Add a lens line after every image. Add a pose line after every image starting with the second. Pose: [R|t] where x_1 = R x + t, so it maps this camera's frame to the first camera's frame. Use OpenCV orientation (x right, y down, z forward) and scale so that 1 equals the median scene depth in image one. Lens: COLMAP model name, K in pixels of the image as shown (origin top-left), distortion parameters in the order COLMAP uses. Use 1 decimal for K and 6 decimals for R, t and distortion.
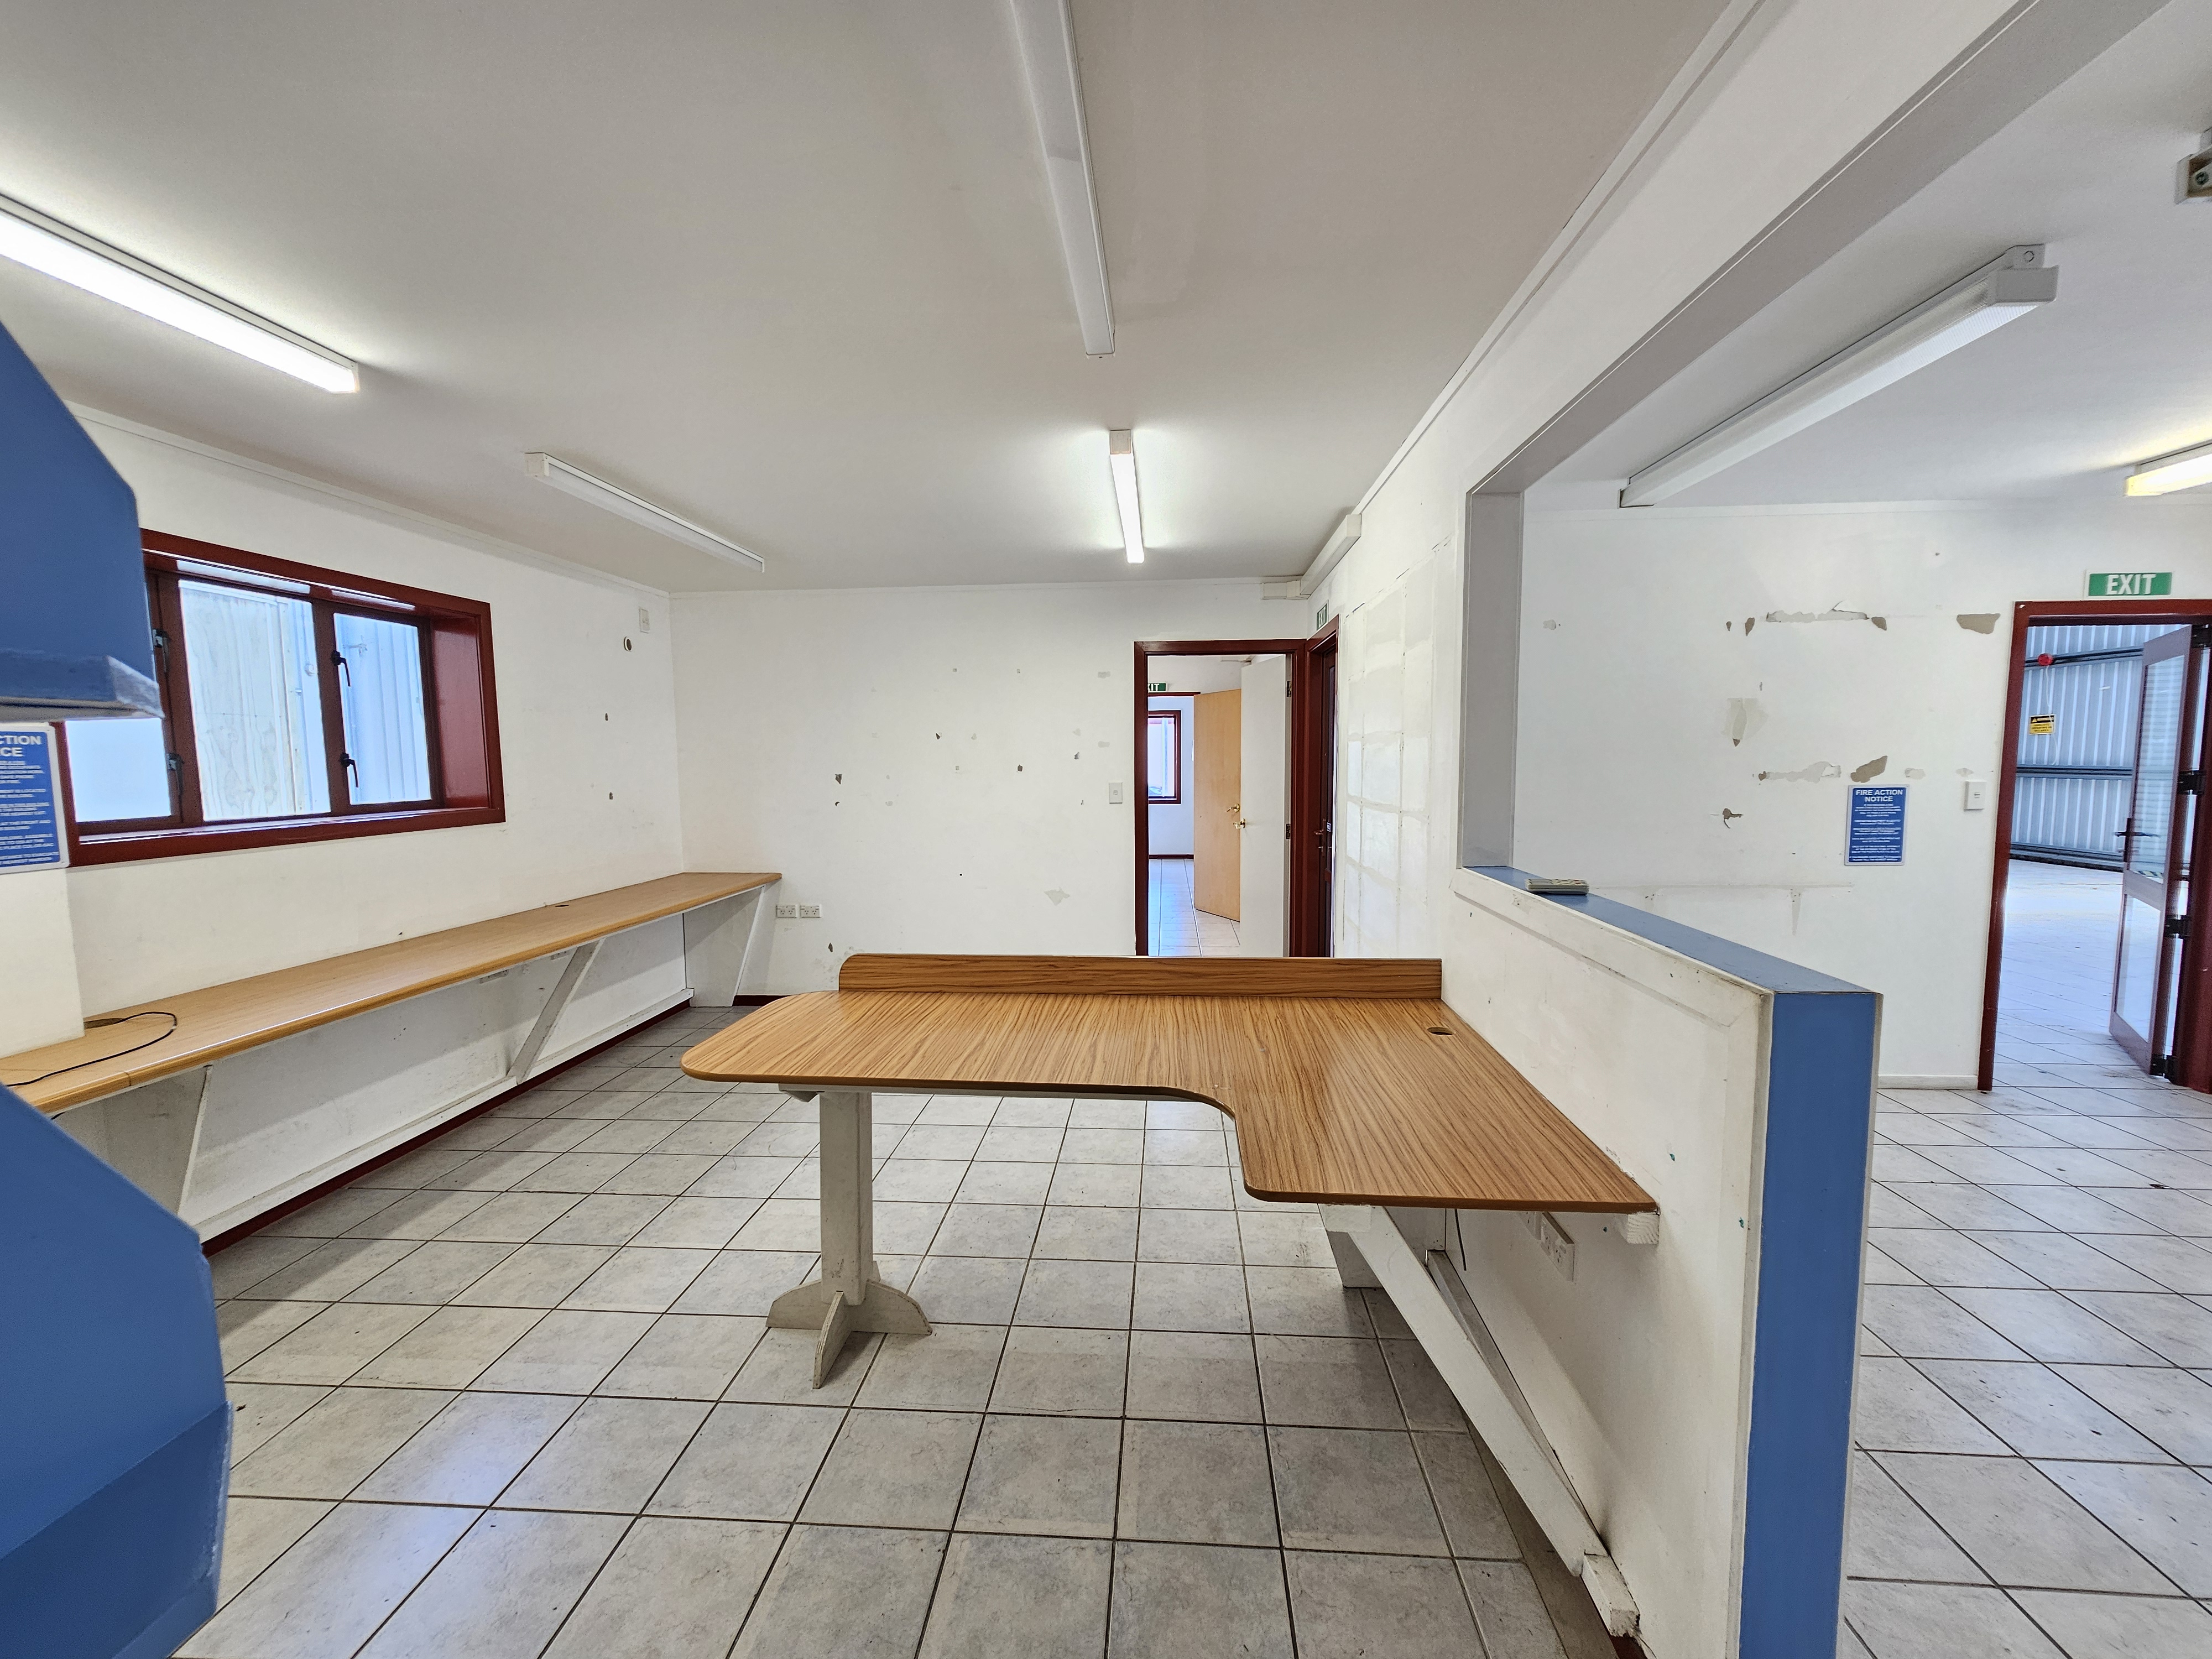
lens RADIAL K [[905.3, 0, 1104.8], [0, 905.3, 836.0], [0, 0, 1]] dist [-0.000560, 0.000366]
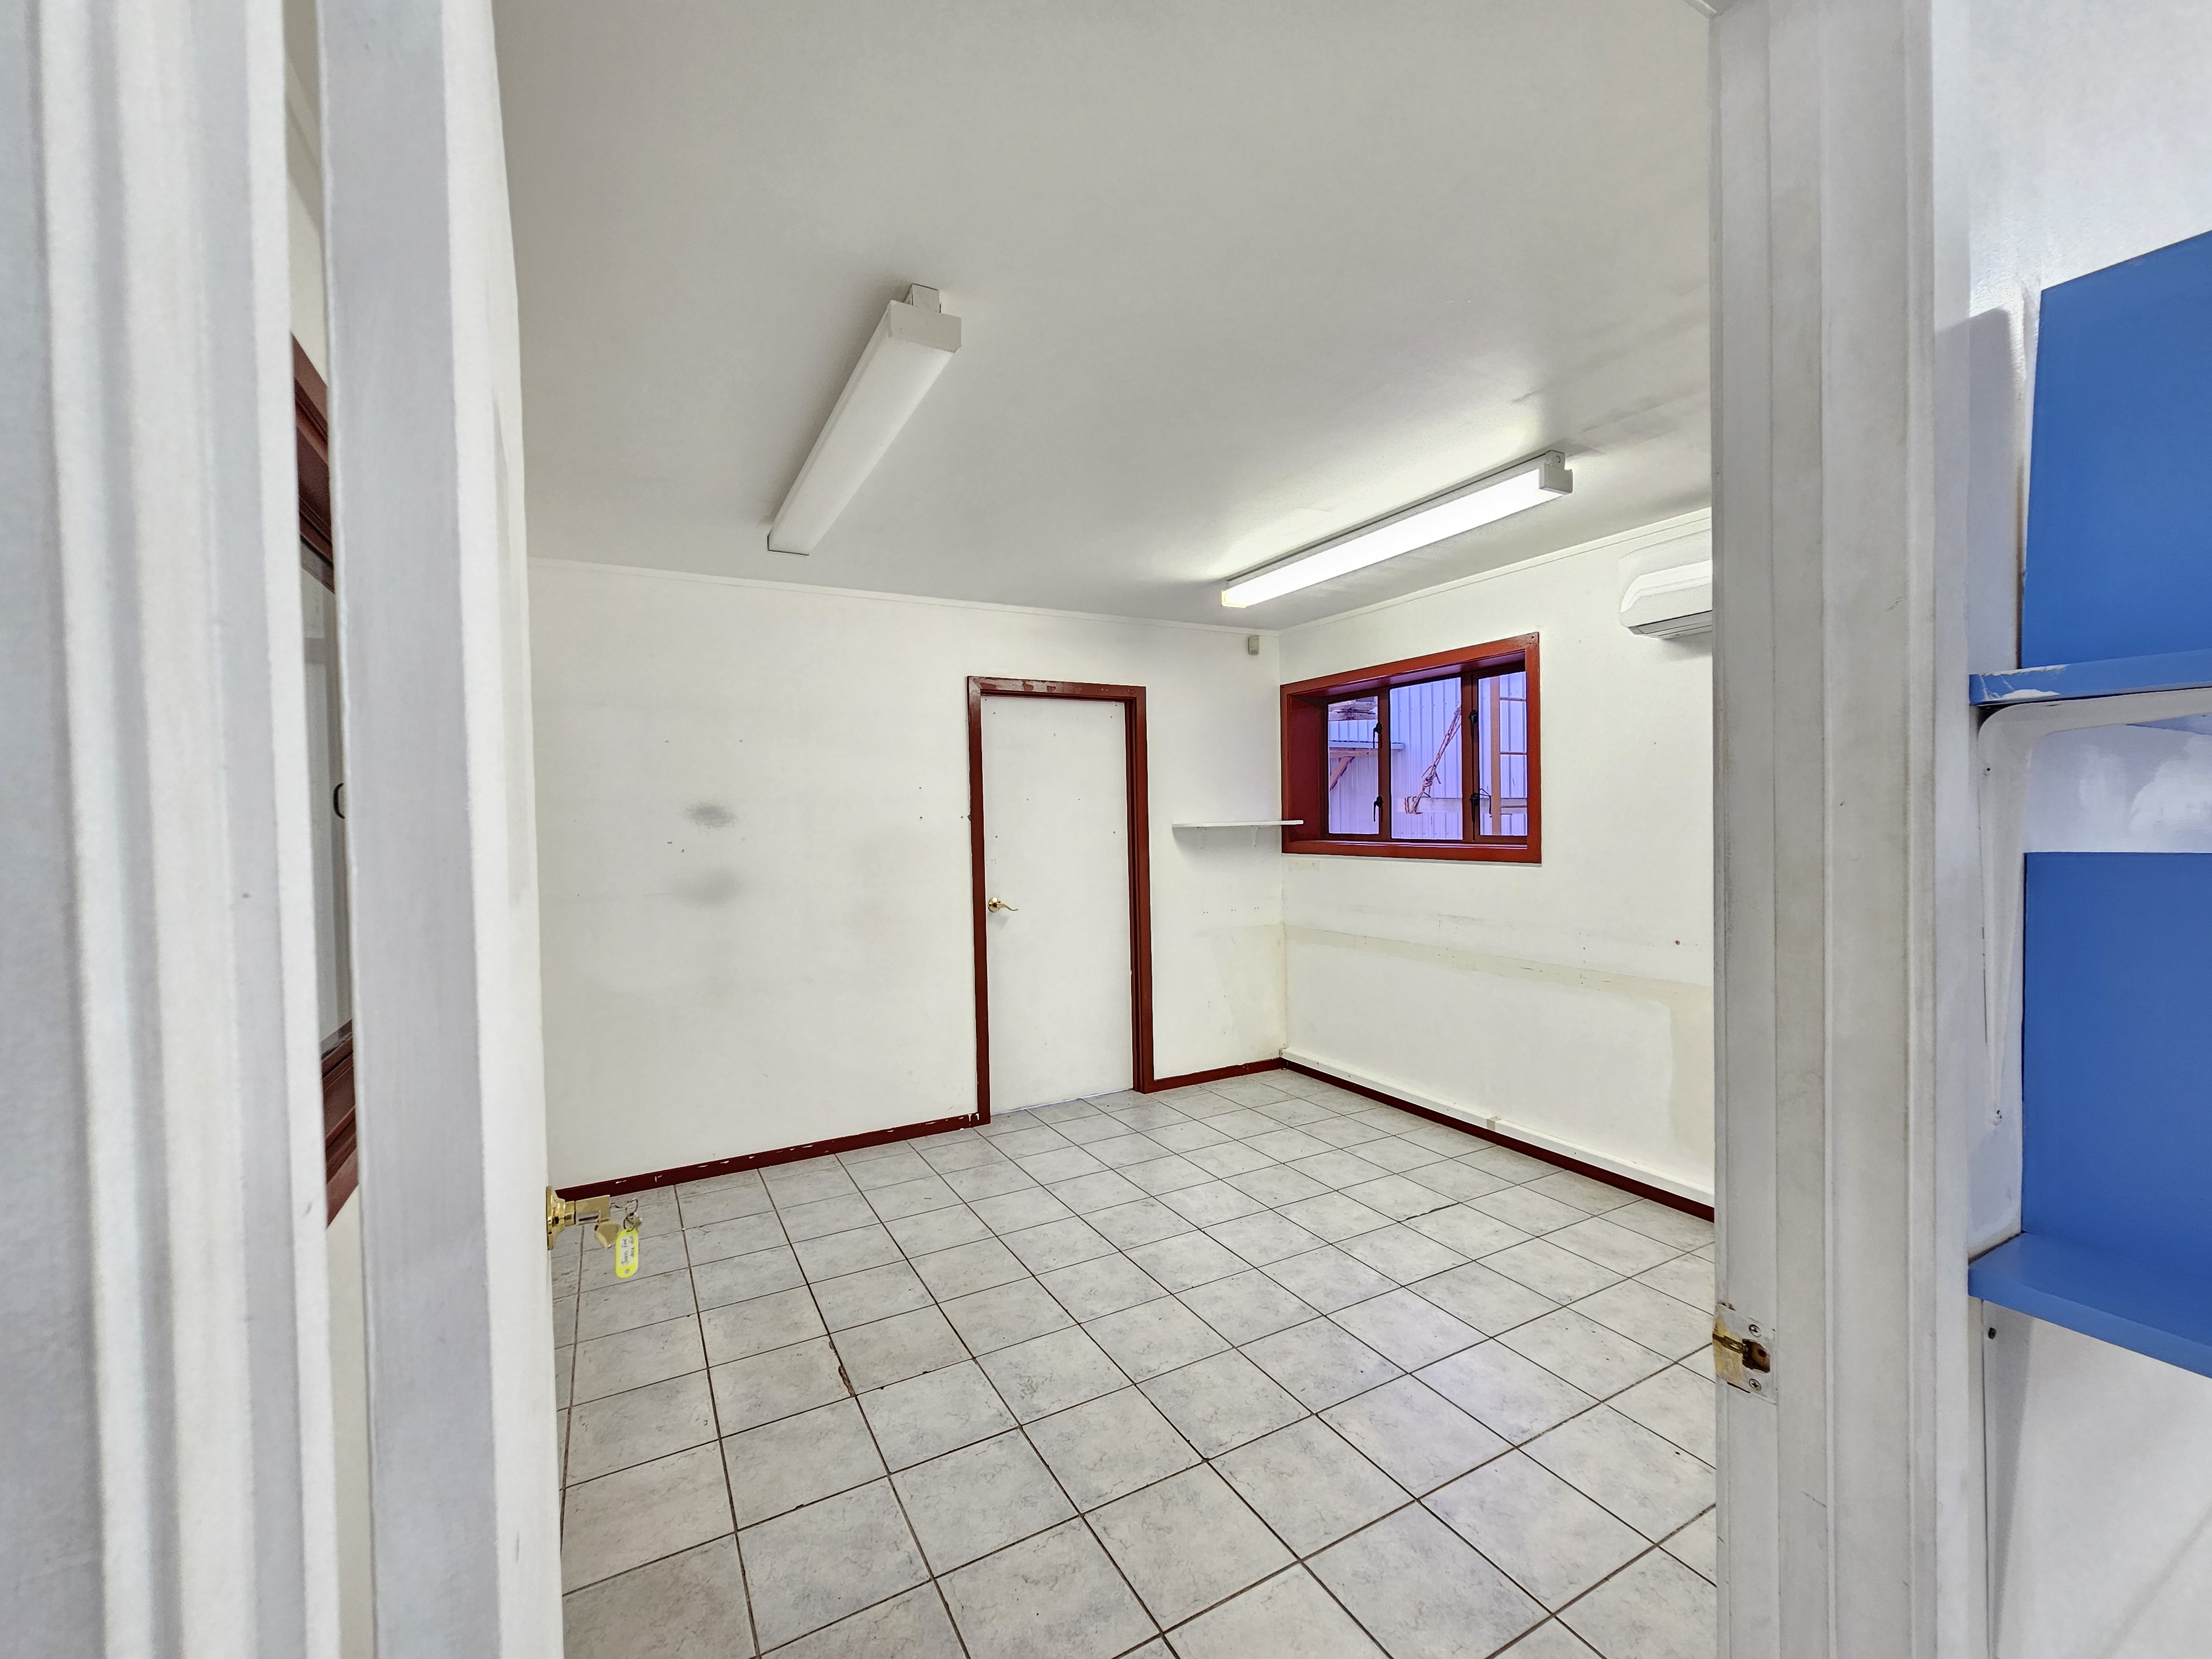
lens RADIAL K [[905.3, 0, 1104.8], [0, 905.3, 836.0], [0, 0, 1]] dist [-0.000560, 0.000366]
pose [[-0.841690, 0.046321, -0.537970, 0.236315], [-0.020717, 0.992810, 0.117897, -0.162143], [0.539563, 0.110378, -0.834679, 1.675532]]
